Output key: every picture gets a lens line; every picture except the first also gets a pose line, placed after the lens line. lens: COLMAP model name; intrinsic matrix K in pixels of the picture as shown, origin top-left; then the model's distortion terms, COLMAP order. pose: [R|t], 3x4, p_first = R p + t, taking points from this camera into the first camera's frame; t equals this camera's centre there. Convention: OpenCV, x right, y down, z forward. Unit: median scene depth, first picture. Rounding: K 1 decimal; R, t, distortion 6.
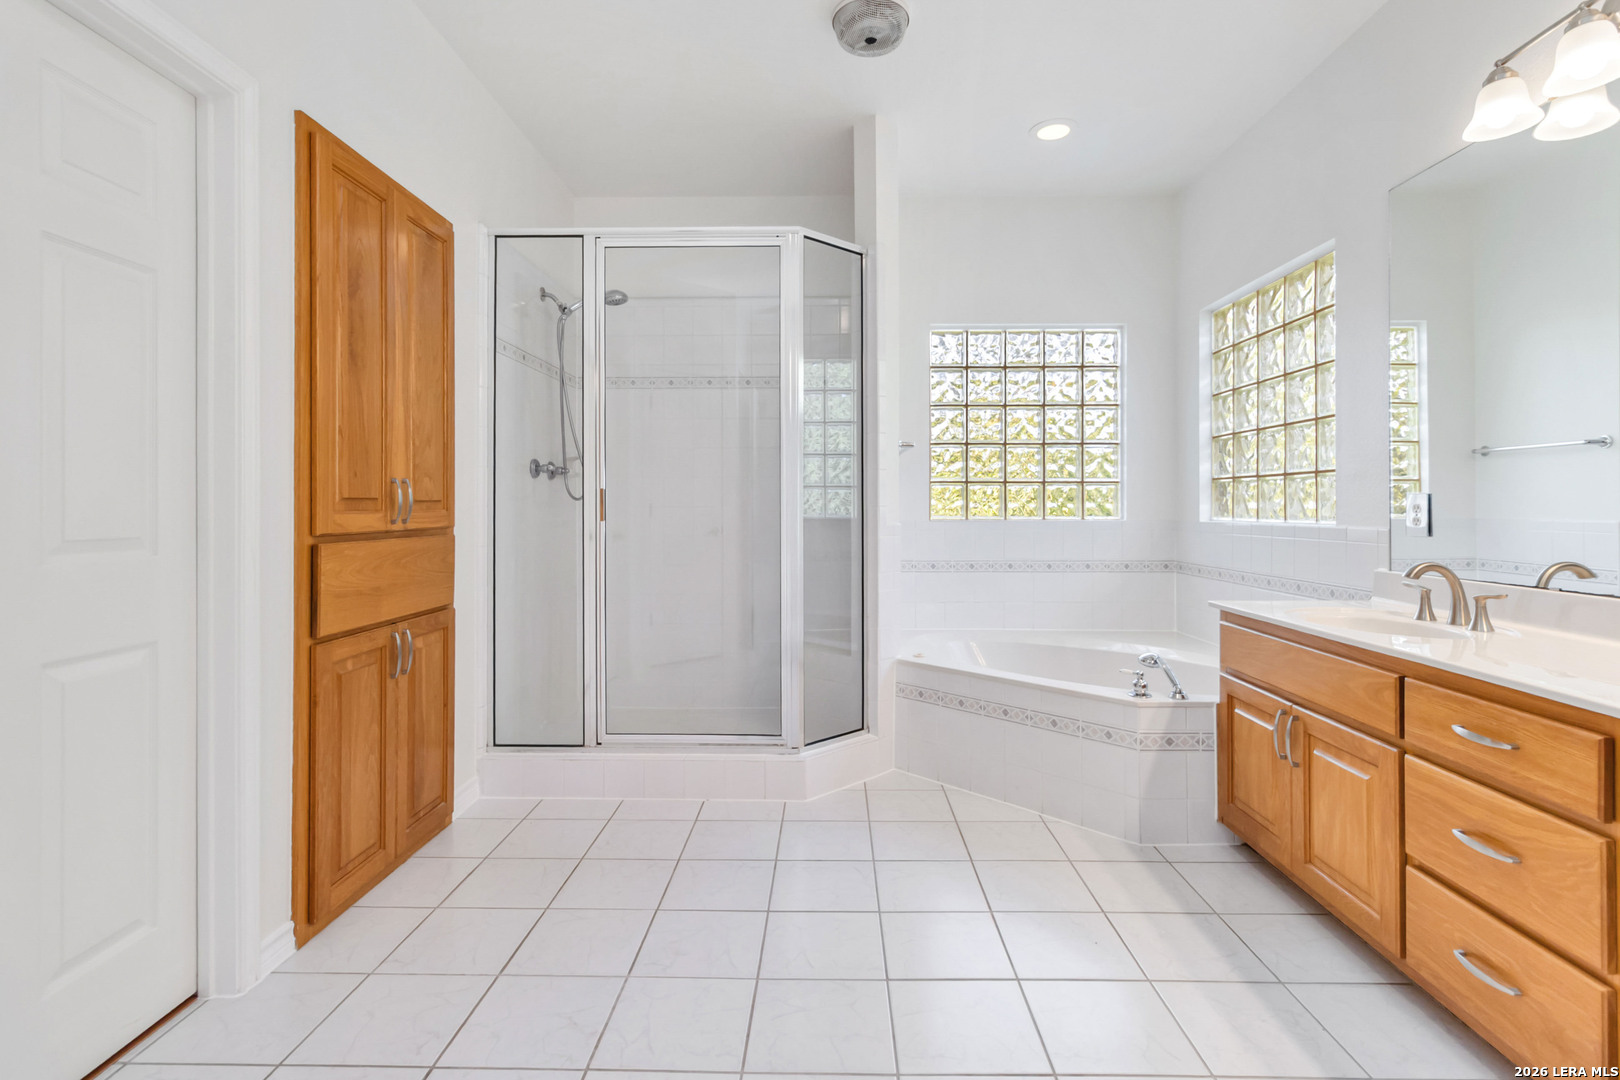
lens RADIAL K [[774.6, 0, 811.8], [0, 774.6, 504.5], [0, 0, 1]] dist [0.001618, 0.000586]
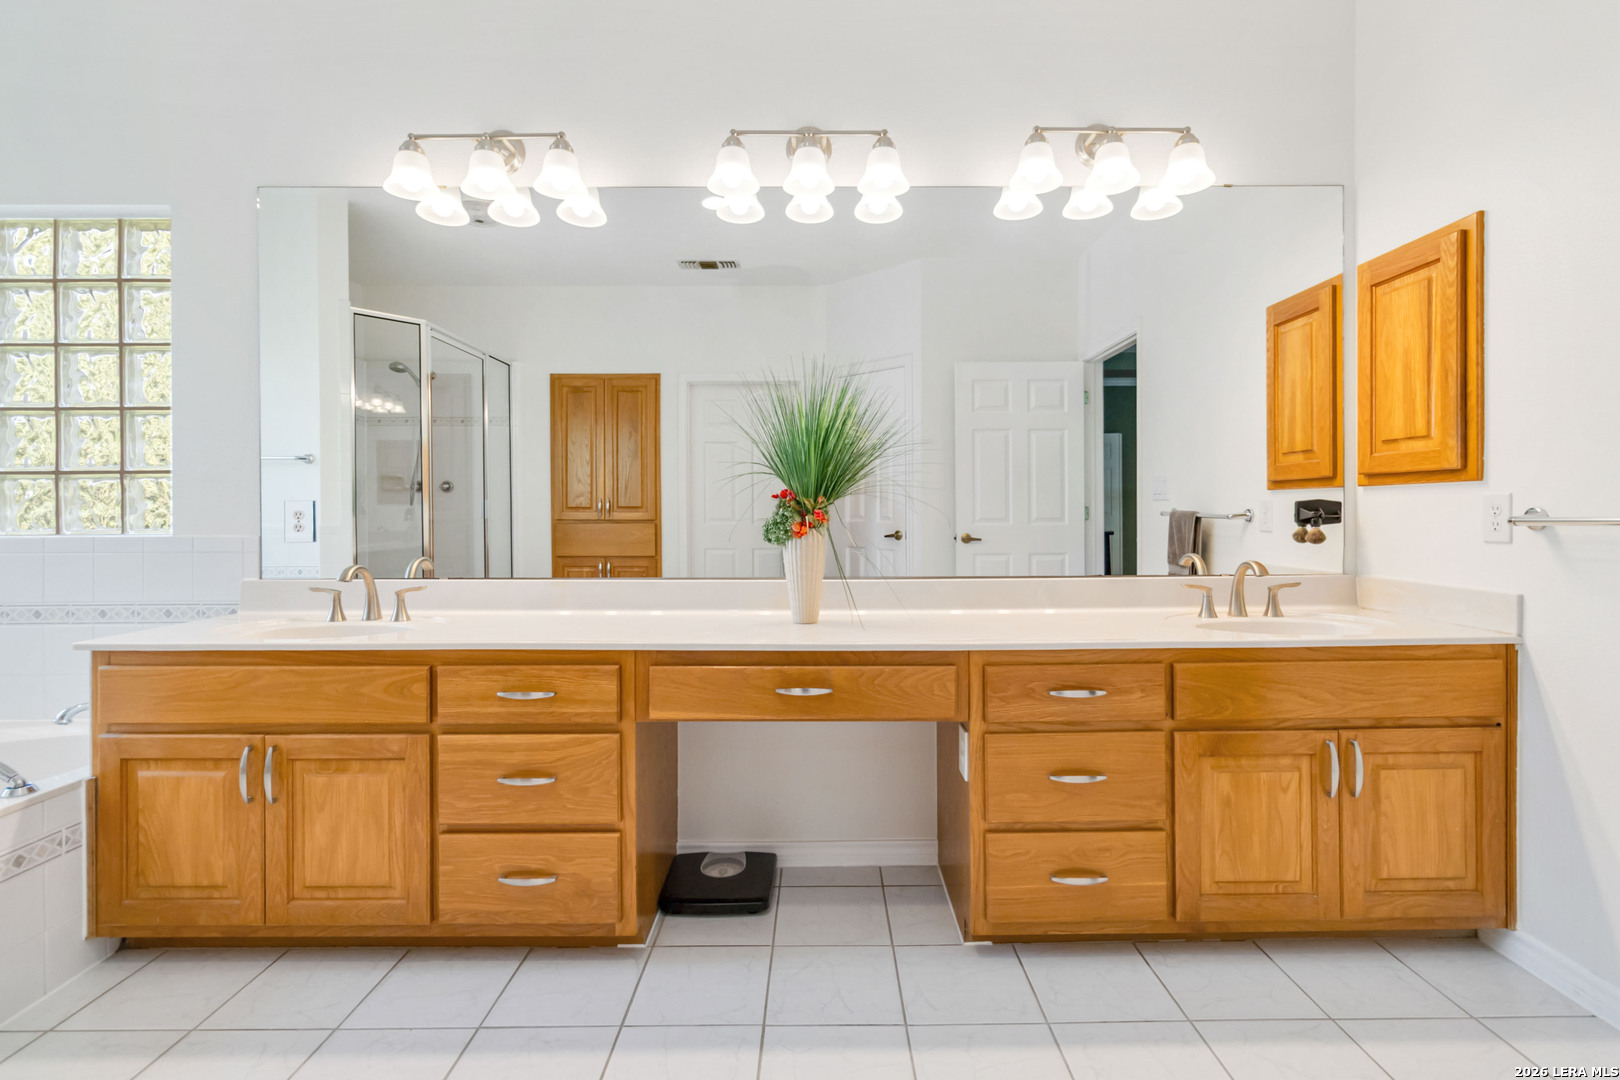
lens RADIAL K [[764.8, 0, 824.8], [0, 764.8, 512.3], [0, 0, 1]] dist [0.001521, -0.000215]
pose [[-0.033236, 0.002108, 0.999445, -0.229447], [0.000396, 0.999998, -0.002096, 0.003426], [-0.999447, 0.000326, -0.033236, 0.319668]]
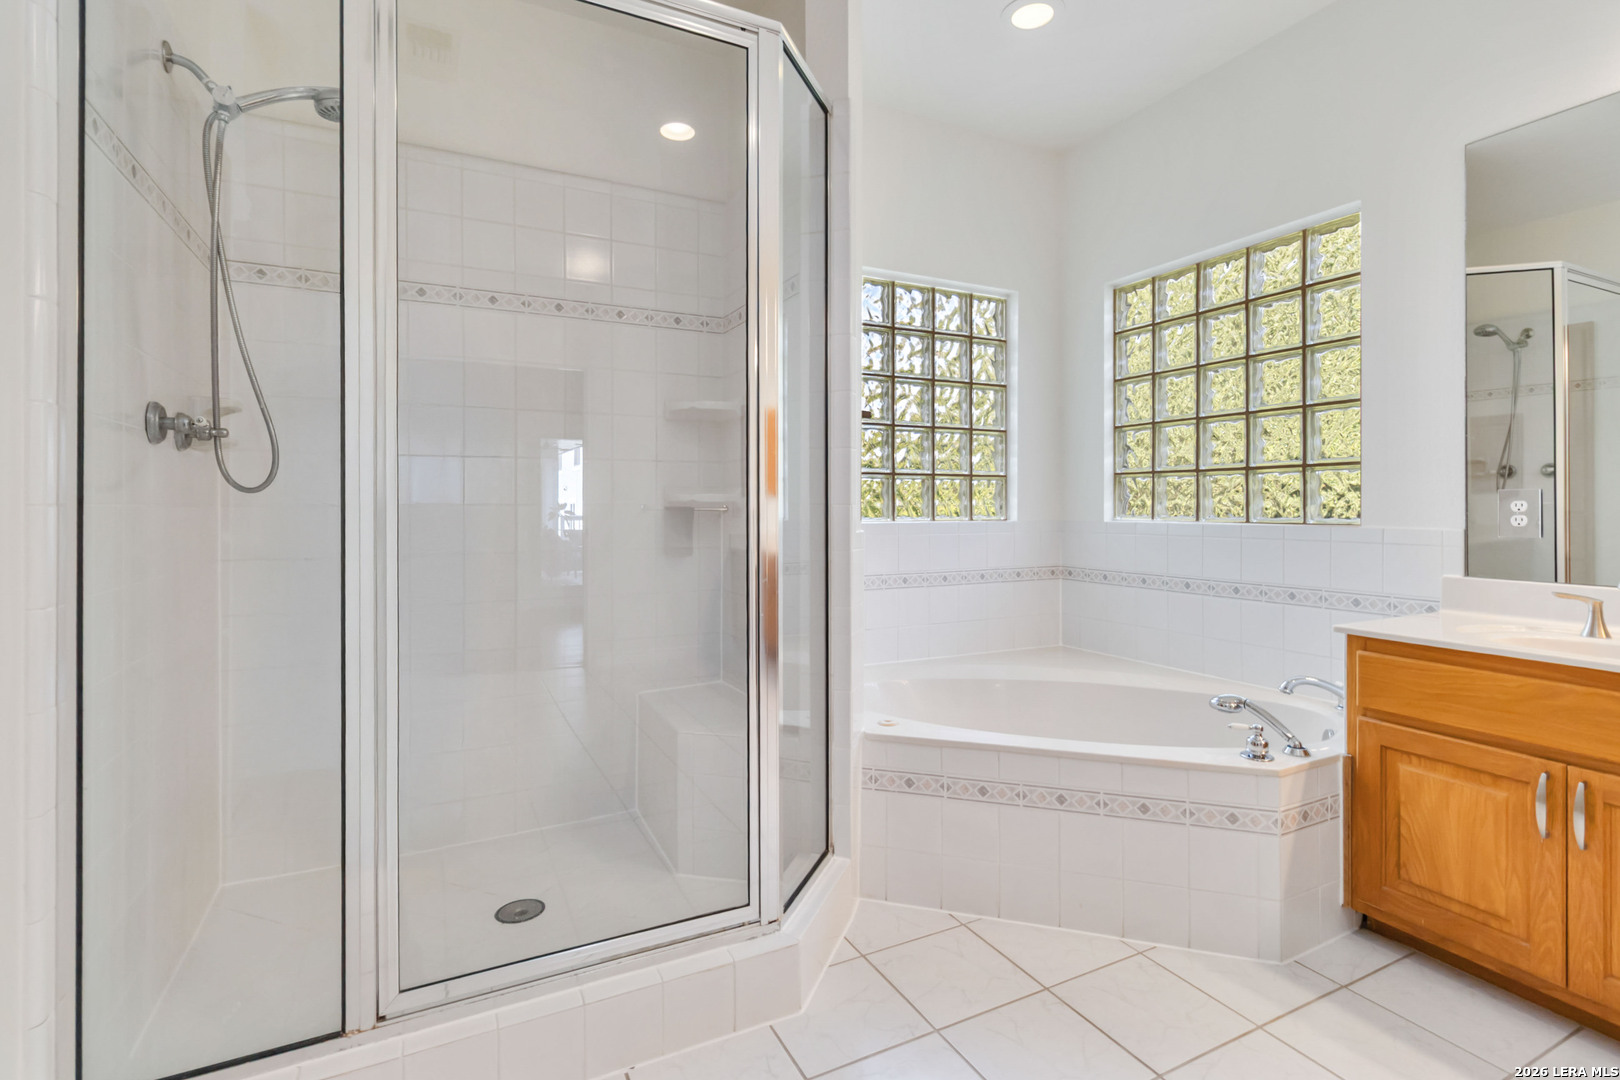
lens RADIAL K [[774.6, 0, 811.8], [0, 774.6, 504.5], [0, 0, 1]] dist [0.001618, 0.000586]
pose [[0.881730, 0.000034, 0.471753, -0.317539], [-0.000332, 1.000000, 0.000548, 0.002720], [-0.471753, -0.000639, 0.881730, 0.561052]]
